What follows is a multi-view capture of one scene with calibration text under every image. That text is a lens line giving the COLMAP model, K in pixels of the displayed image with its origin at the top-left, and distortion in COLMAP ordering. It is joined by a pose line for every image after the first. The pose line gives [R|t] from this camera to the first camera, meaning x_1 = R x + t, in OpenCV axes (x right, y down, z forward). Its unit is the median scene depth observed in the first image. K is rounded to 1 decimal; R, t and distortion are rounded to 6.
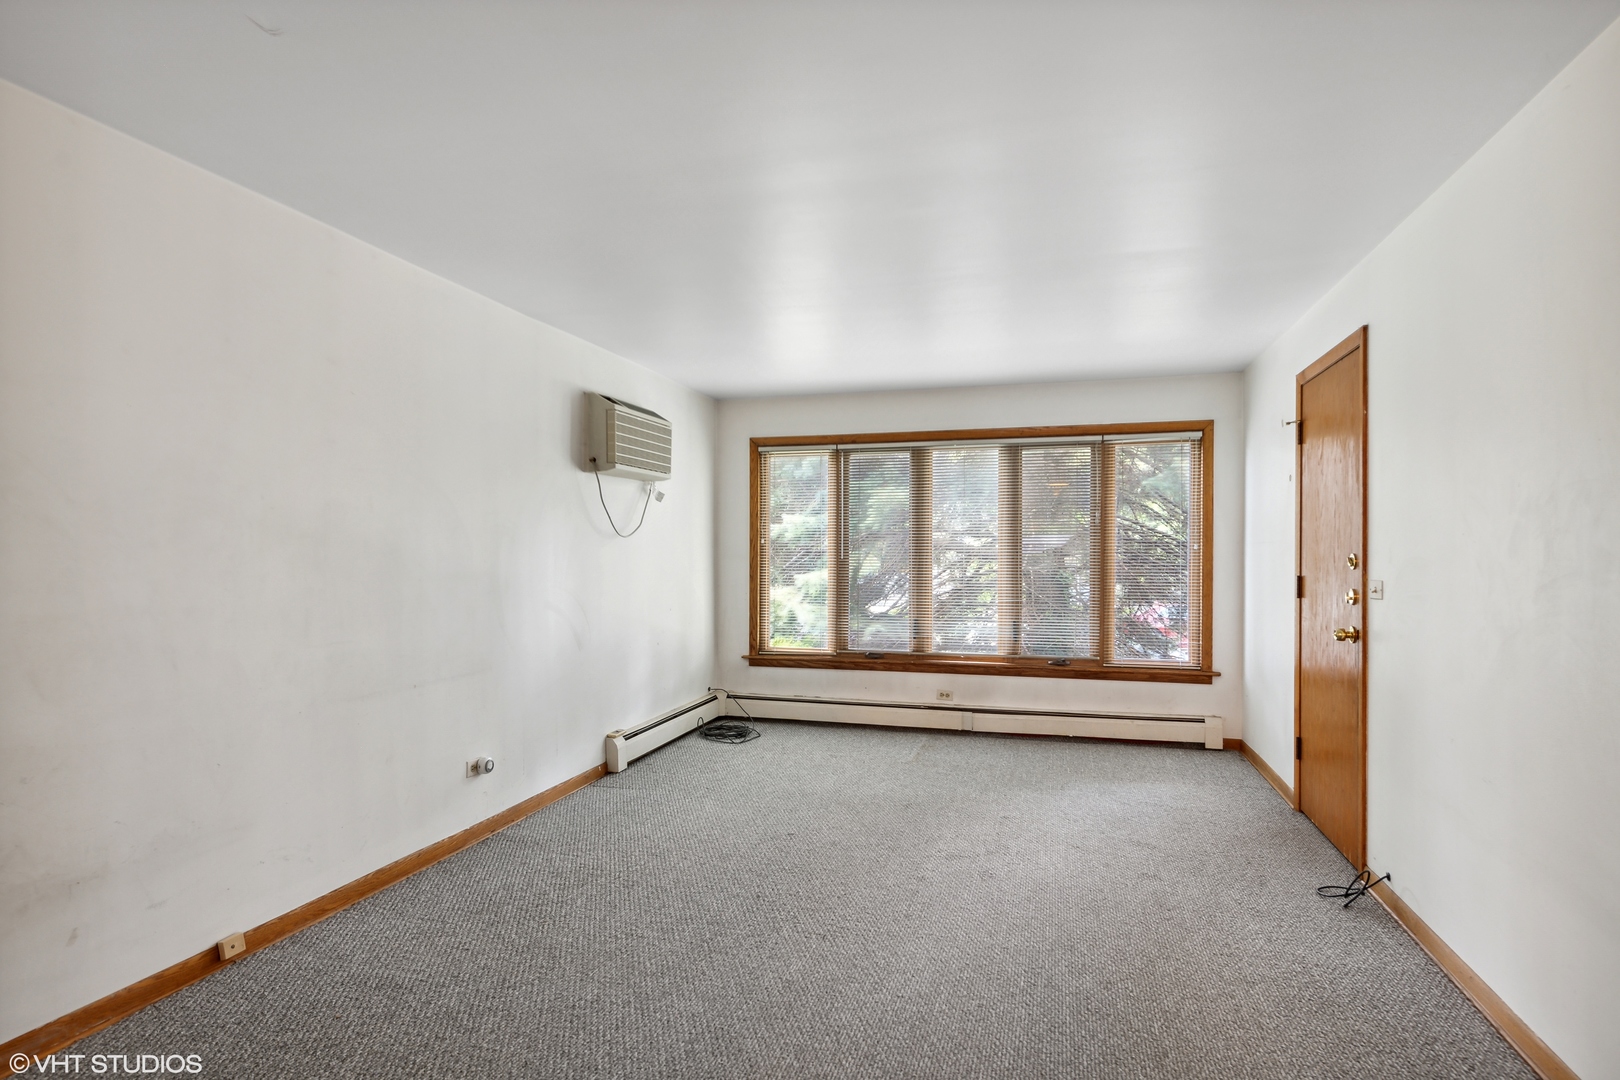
lens RADIAL K [[863.3, 0, 810.0], [0, 863.3, 540.0], [0, 0, 1]] dist [-0.000204, -0.000054]
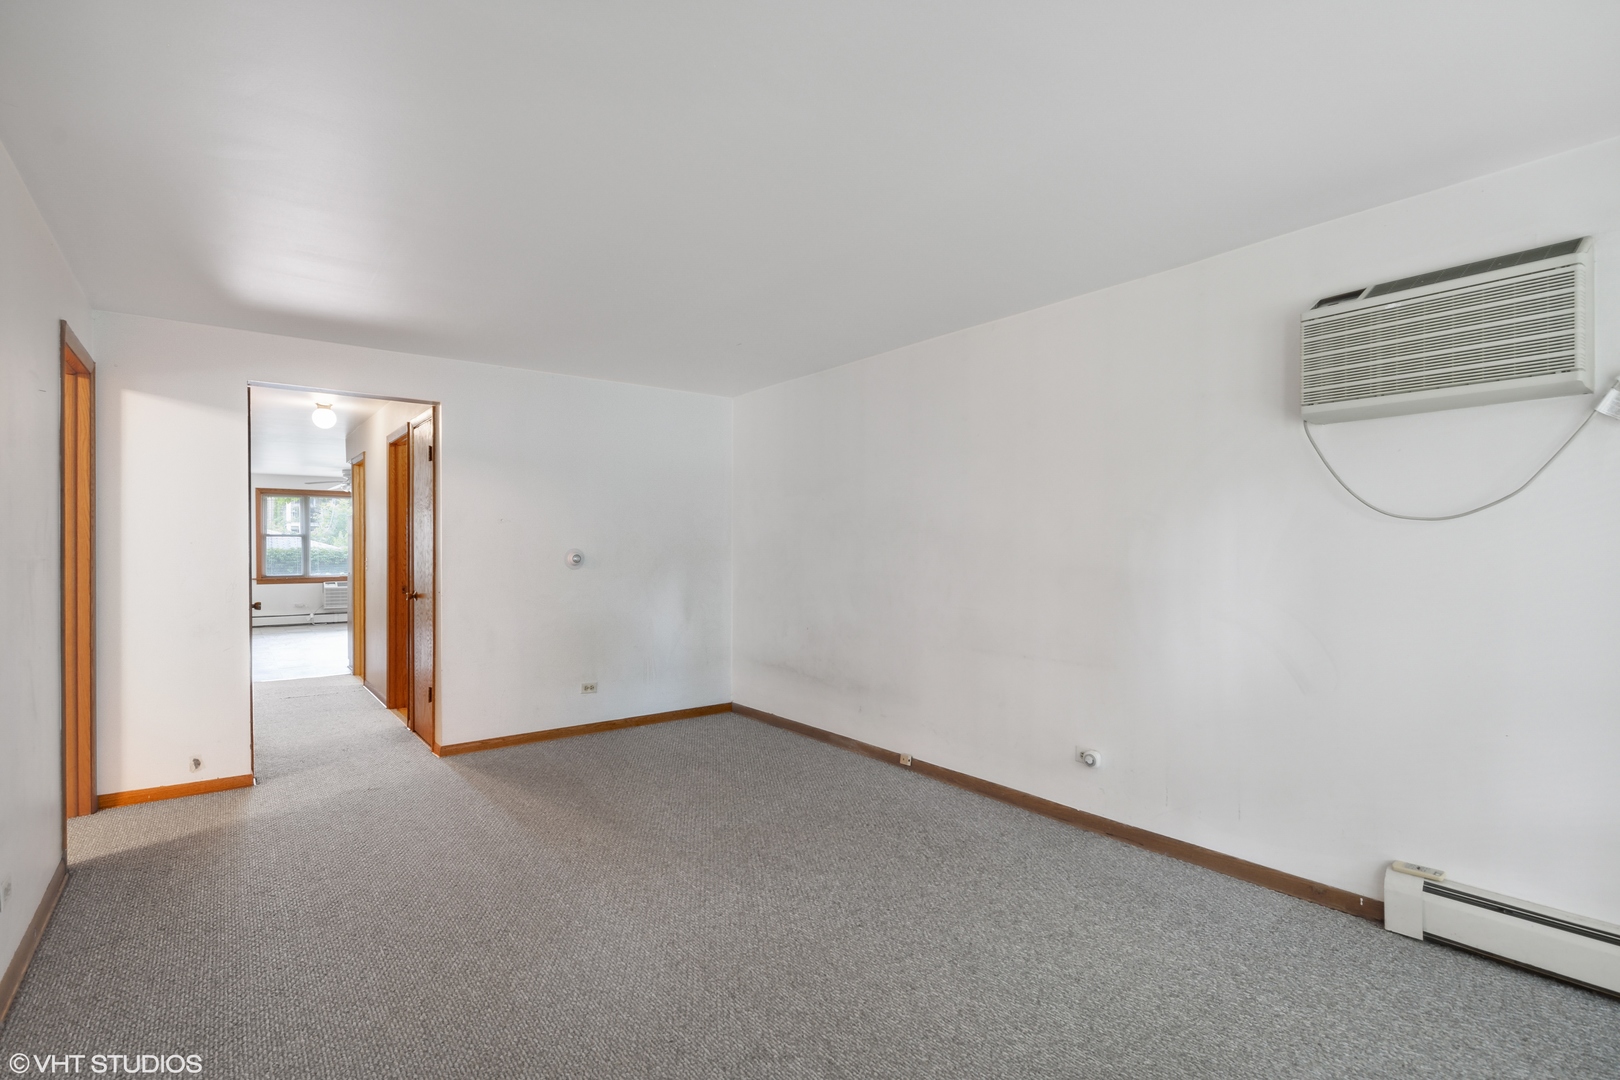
lens RADIAL K [[783.8, 0, 810.0], [0, 783.8, 540.0], [0, 0, 1]] dist [0.000354, 0.000084]
pose [[-0.601927, -0.004371, -0.798539, 0.430993], [0.006581, 0.999924, -0.010434, 0.012618], [0.798524, -0.011535, -0.601853, 1.017954]]
